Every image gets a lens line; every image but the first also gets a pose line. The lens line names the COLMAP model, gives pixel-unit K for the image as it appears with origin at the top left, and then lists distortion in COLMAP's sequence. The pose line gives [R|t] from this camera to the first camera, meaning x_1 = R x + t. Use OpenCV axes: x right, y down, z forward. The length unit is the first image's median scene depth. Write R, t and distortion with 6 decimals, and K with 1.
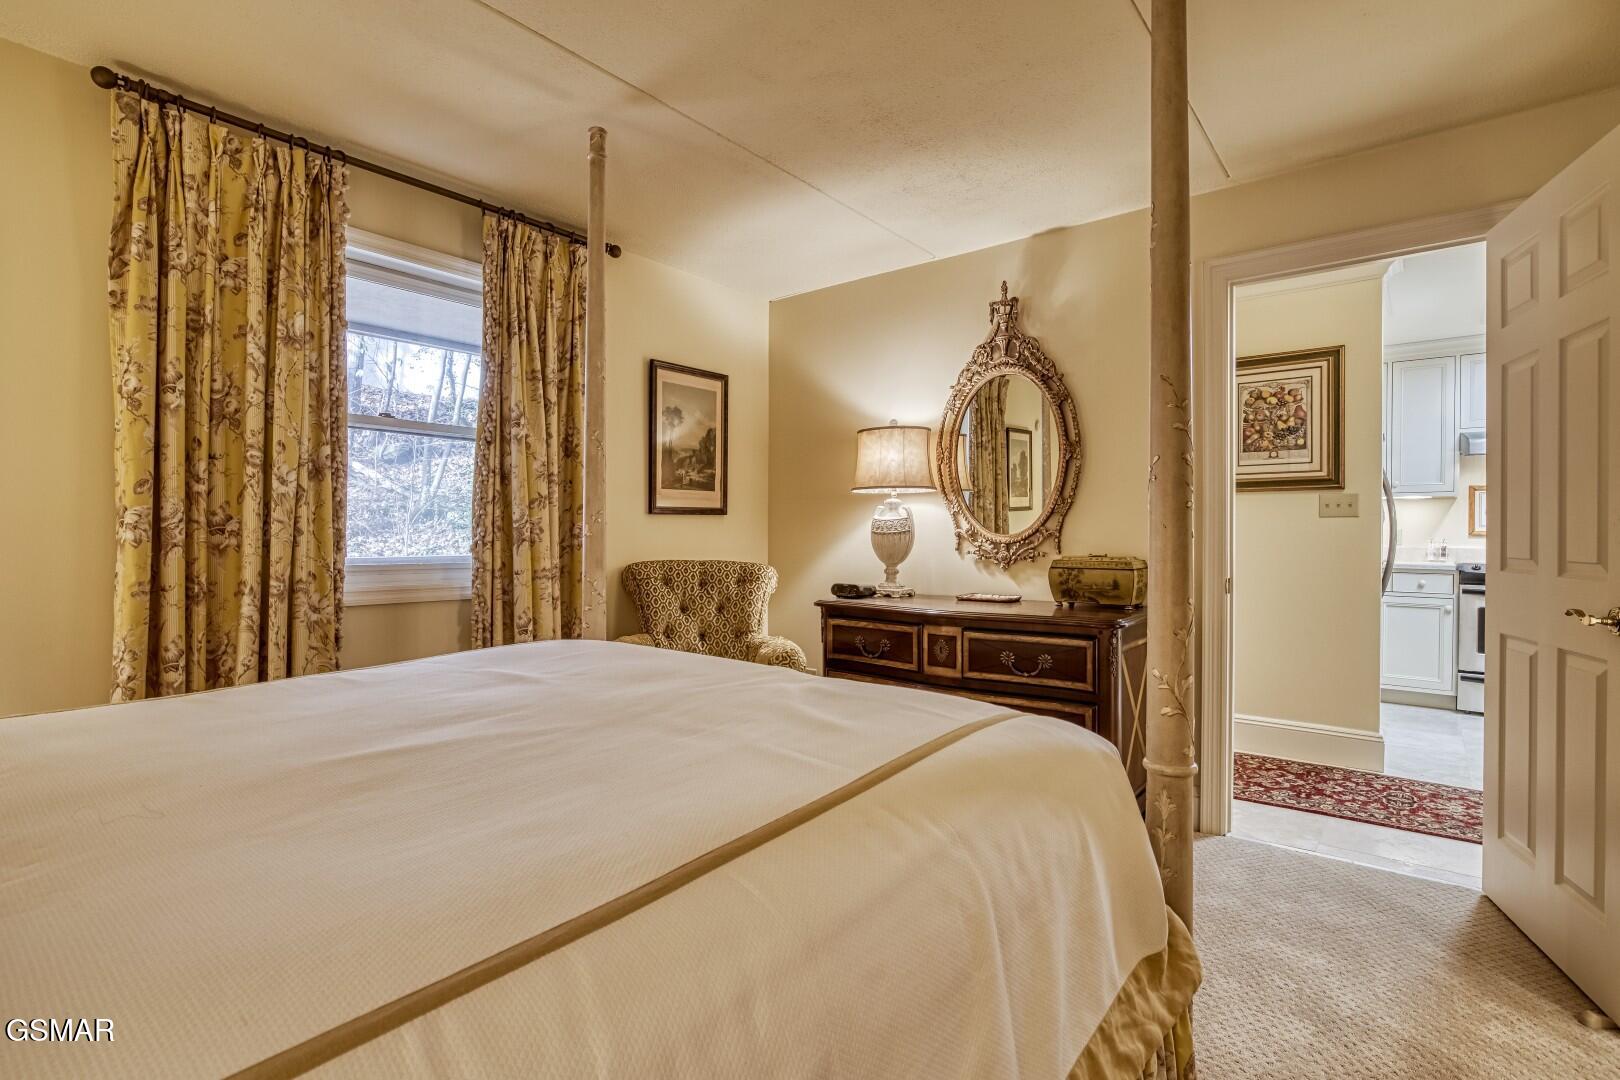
lens RADIAL K [[786.8, 0, 809.7], [0, 786.8, 530.5], [0, 0, 1]] dist [-0.000104, 0.000062]
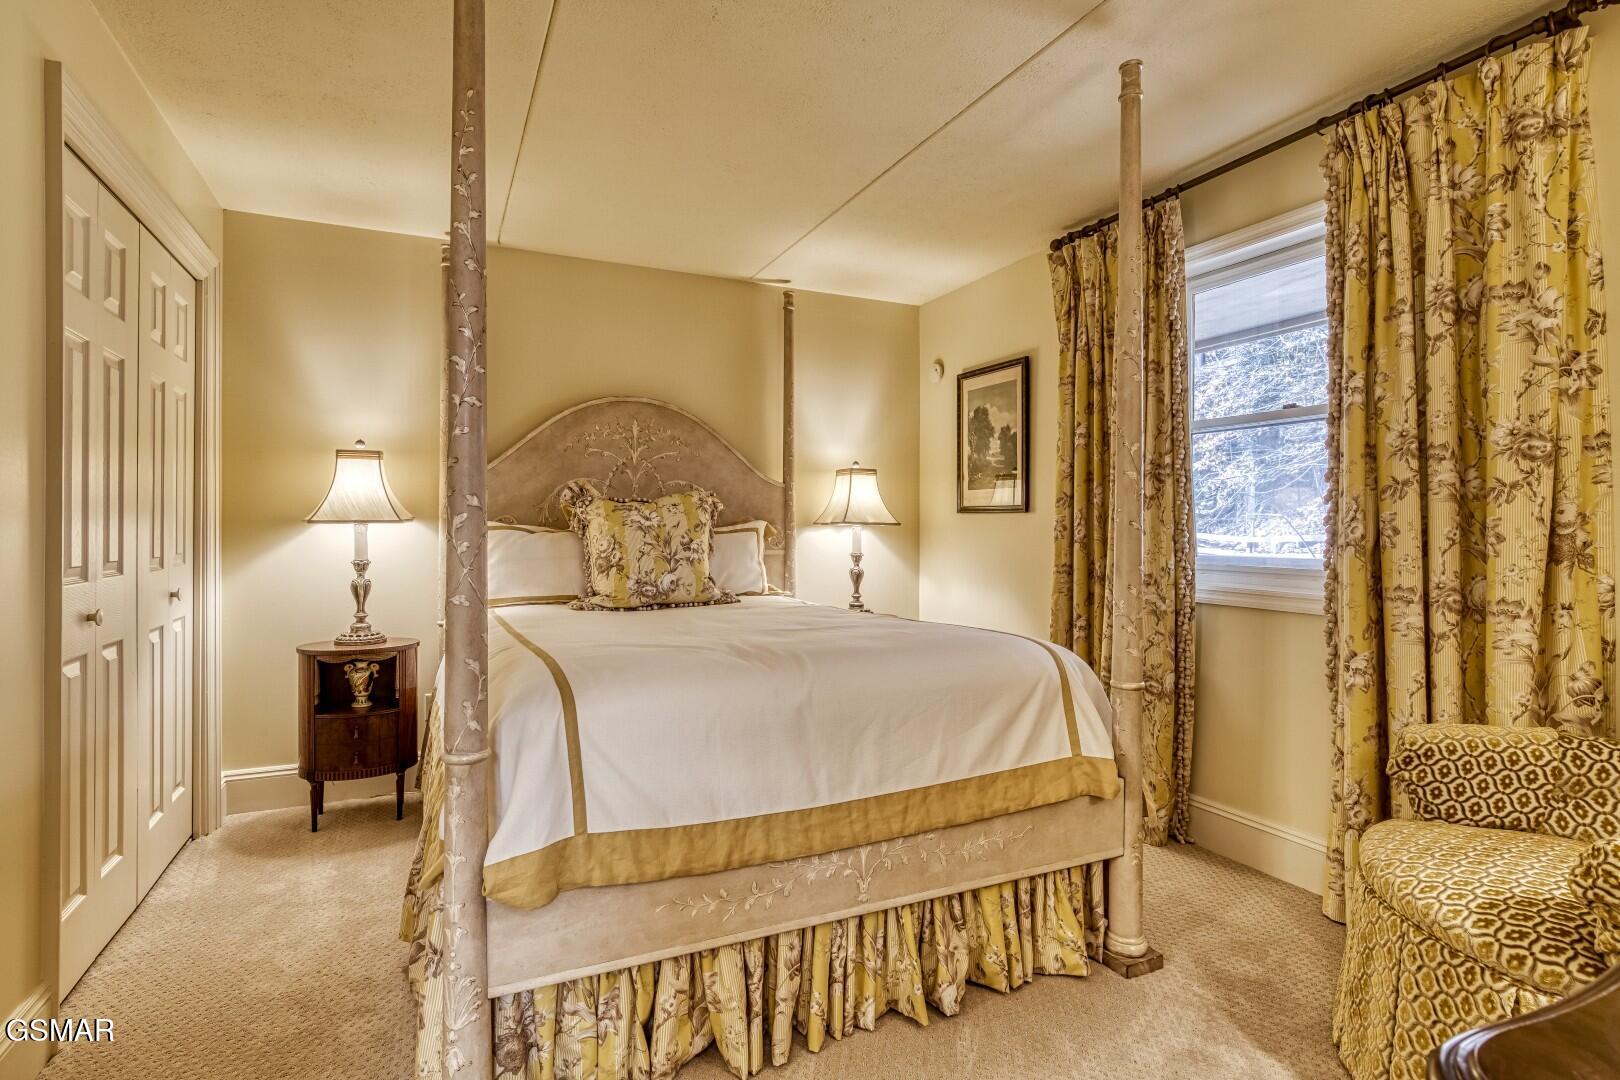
lens RADIAL K [[786.8, 0, 809.7], [0, 786.8, 530.5], [0, 0, 1]] dist [-0.000104, 0.000062]
pose [[-0.444008, 0.002939, -0.896018, 0.531271], [-0.001050, 0.999992, 0.003800, -0.002989], [0.896022, 0.002629, -0.444002, 0.881261]]
